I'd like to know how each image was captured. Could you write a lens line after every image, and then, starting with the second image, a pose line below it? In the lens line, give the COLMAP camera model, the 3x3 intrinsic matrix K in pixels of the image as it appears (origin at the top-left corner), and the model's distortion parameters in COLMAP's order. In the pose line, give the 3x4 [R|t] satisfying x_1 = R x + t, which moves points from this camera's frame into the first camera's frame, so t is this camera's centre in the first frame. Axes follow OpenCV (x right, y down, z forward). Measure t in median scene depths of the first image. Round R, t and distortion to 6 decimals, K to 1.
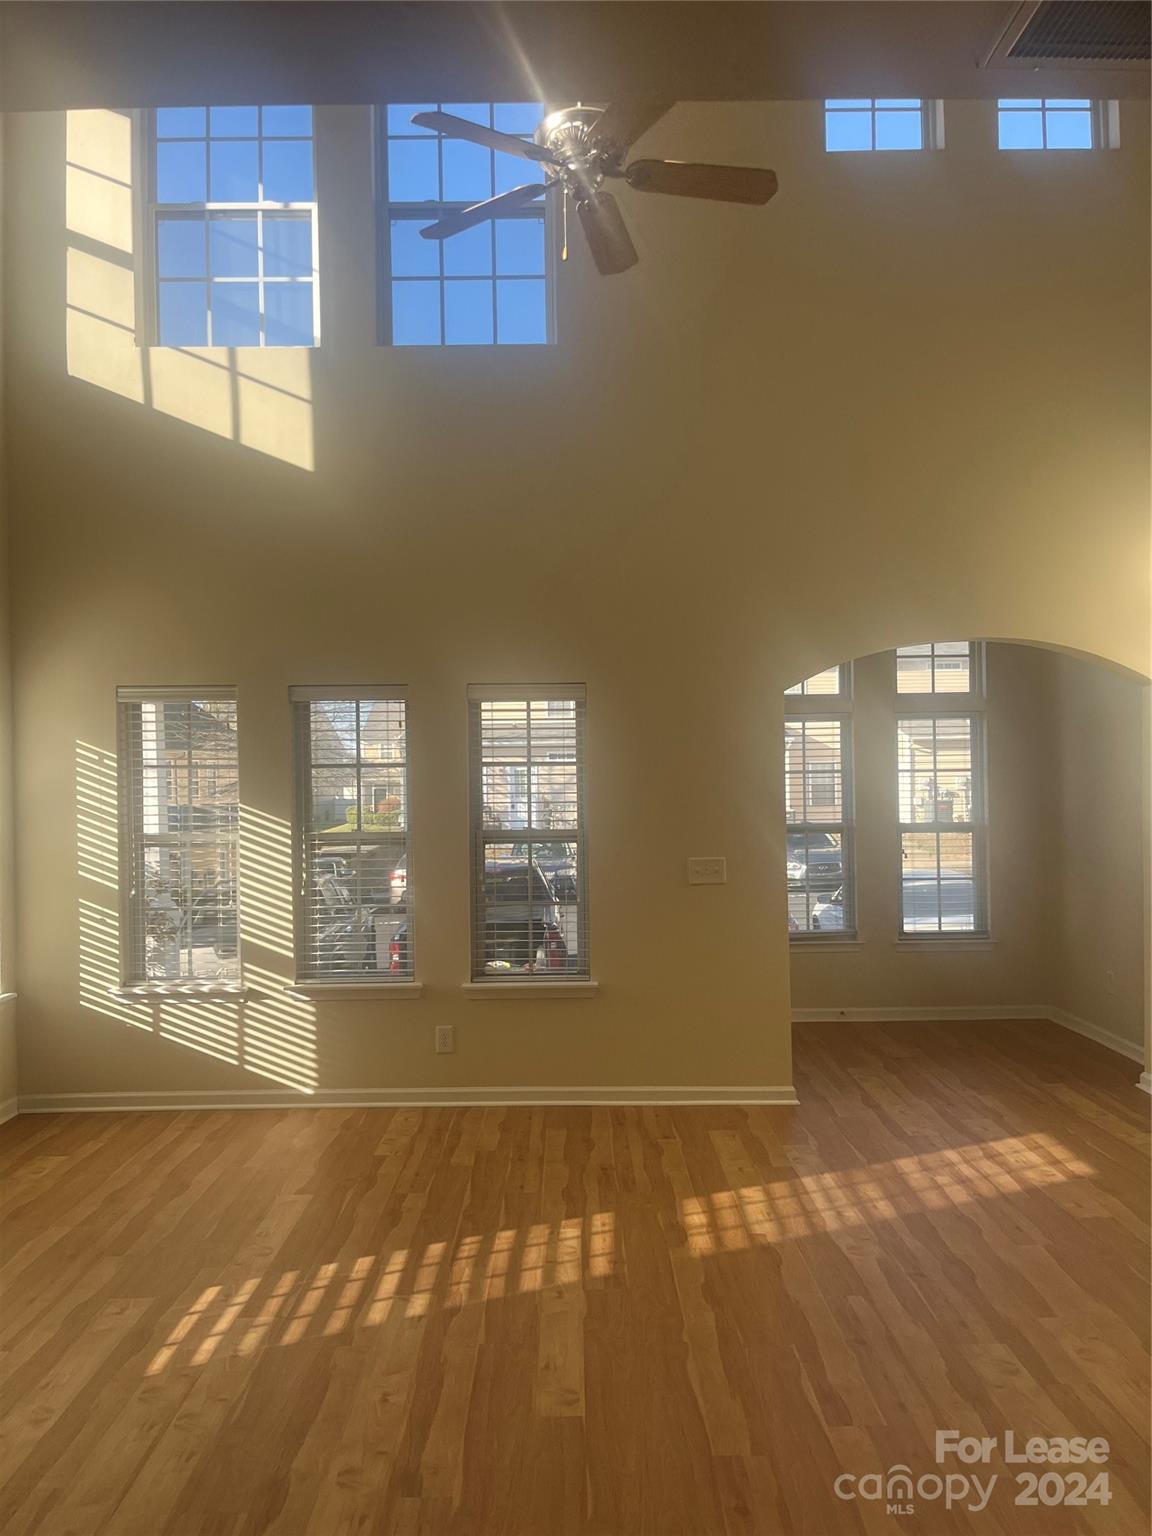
lens RADIAL K [[1199.3, 0, 576.0], [0, 1199.3, 768.0], [0, 0, 1]] dist [-0.004874, 0.000019]
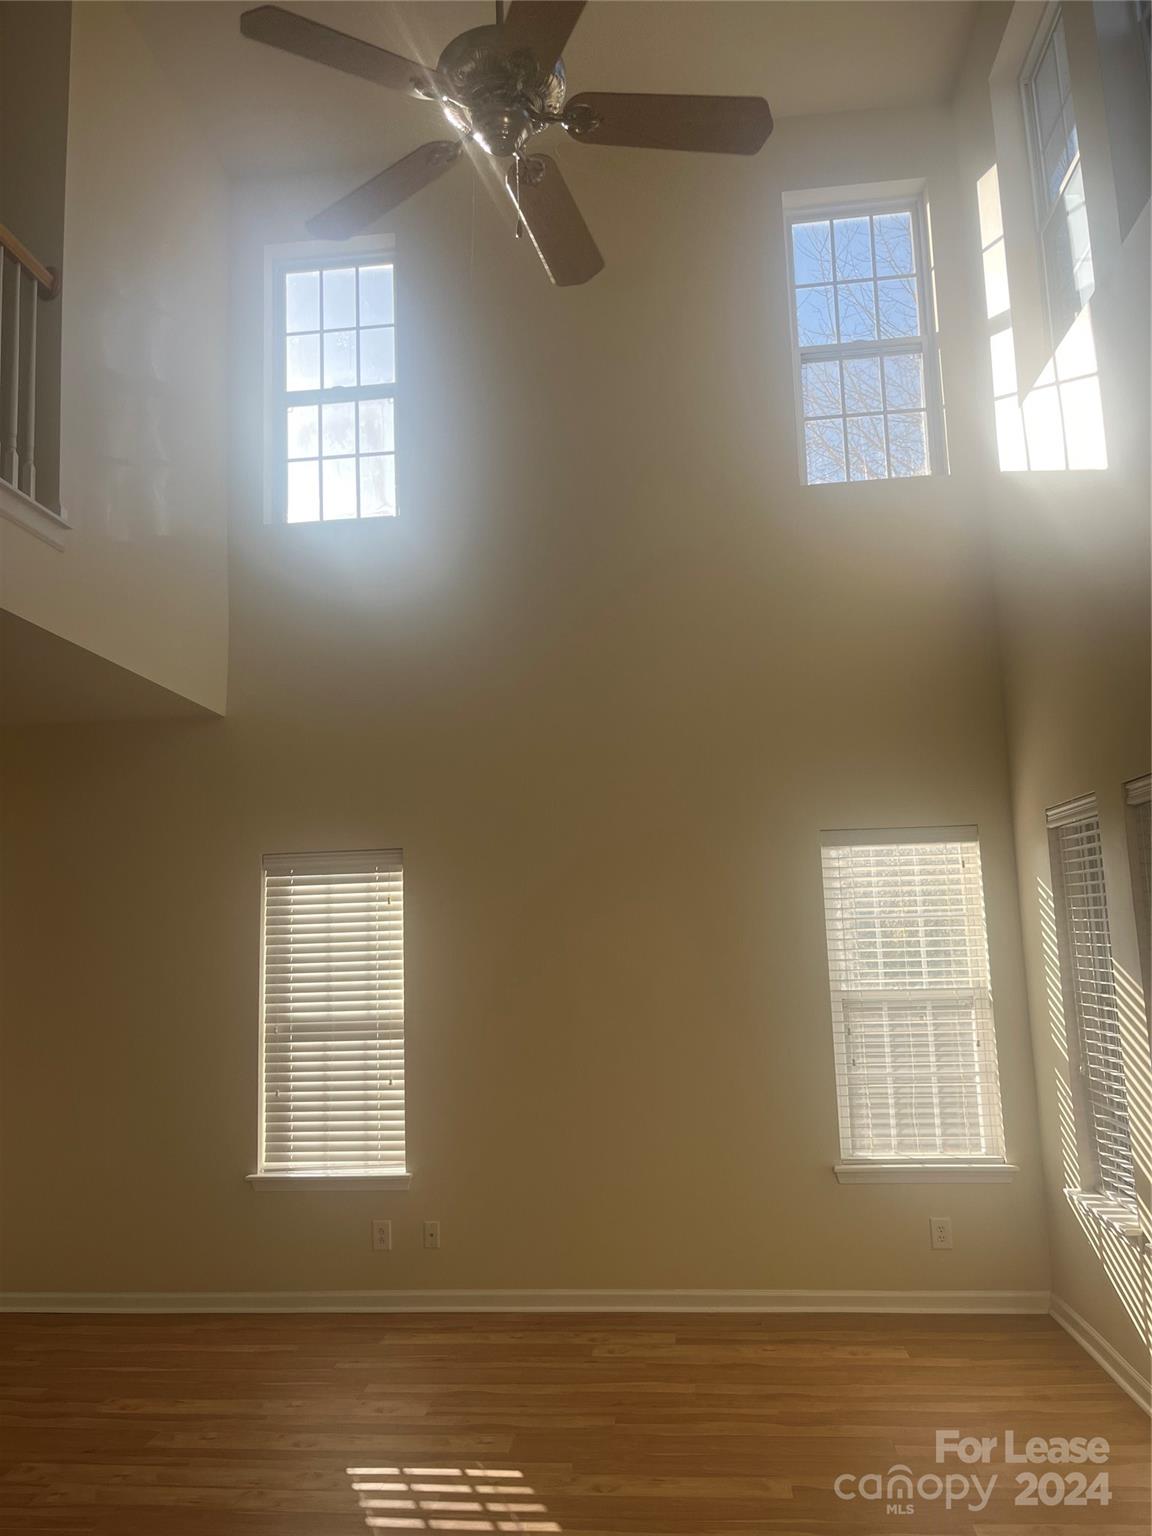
lens RADIAL K [[1199.3, 0, 576.0], [0, 1199.3, 768.0], [0, 0, 1]] dist [-0.004874, 0.000019]
pose [[-0.131235, -0.118291, -0.984269, 0.472711], [0.049097, 0.990862, -0.125630, -0.010777], [0.990135, -0.064812, -0.124227, 0.778752]]
